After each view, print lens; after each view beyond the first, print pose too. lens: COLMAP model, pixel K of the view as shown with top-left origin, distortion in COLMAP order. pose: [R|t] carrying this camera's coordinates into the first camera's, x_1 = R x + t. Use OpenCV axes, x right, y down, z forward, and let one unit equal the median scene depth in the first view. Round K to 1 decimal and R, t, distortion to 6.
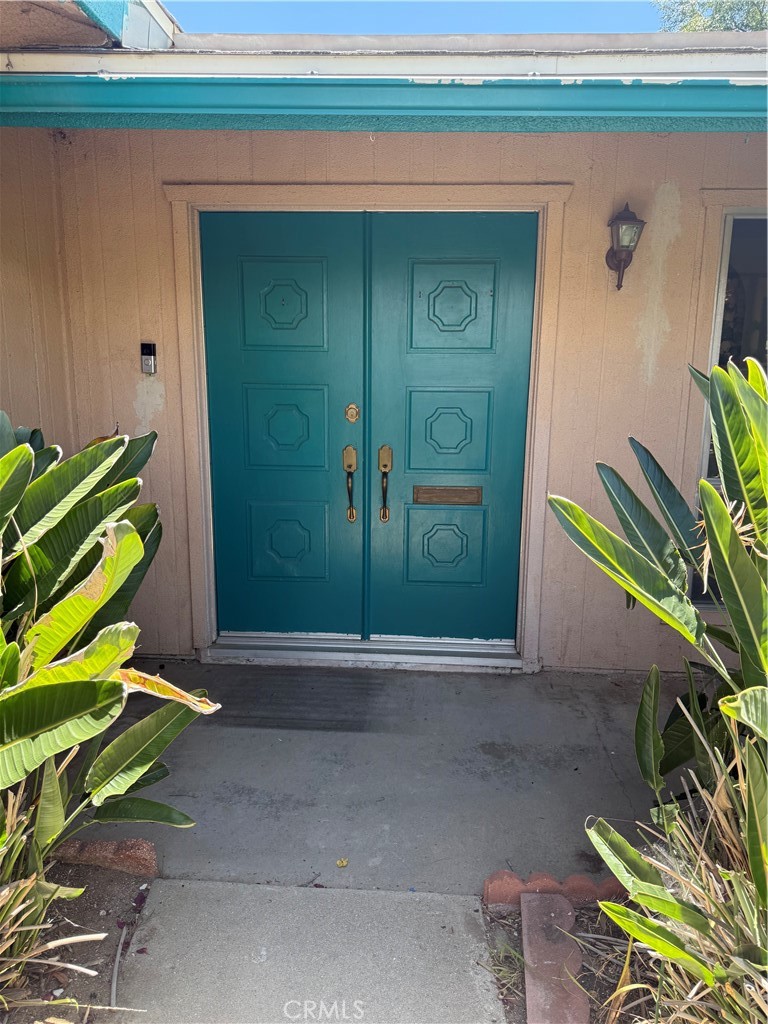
lens RADIAL K [[724.3, 0, 386.5], [0, 724.3, 511.7], [0, 0, 1]] dist [0.032190, -0.025106]
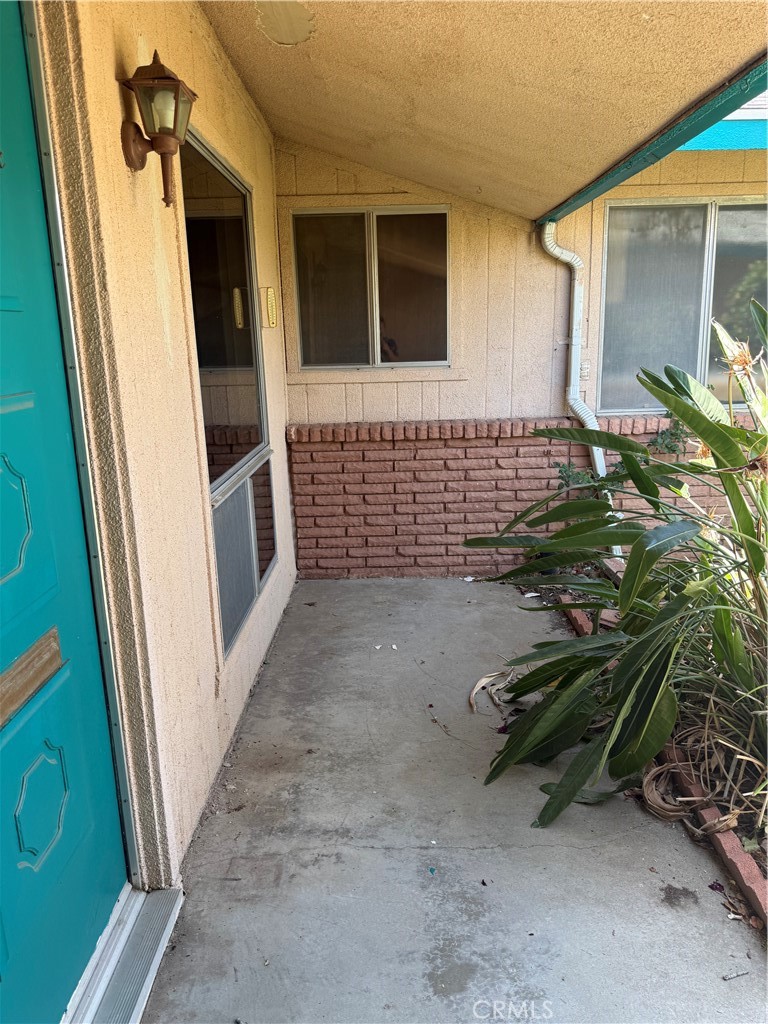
lens RADIAL K [[724.3, 0, 386.5], [0, 724.3, 511.9], [0, 0, 1]] dist [0.032190, -0.025106]
pose [[-0.061777, -0.245547, 0.967414, -0.314106], [0.218184, 0.942501, 0.253157, -0.184790], [-0.973950, 0.226714, -0.004650, 0.890525]]
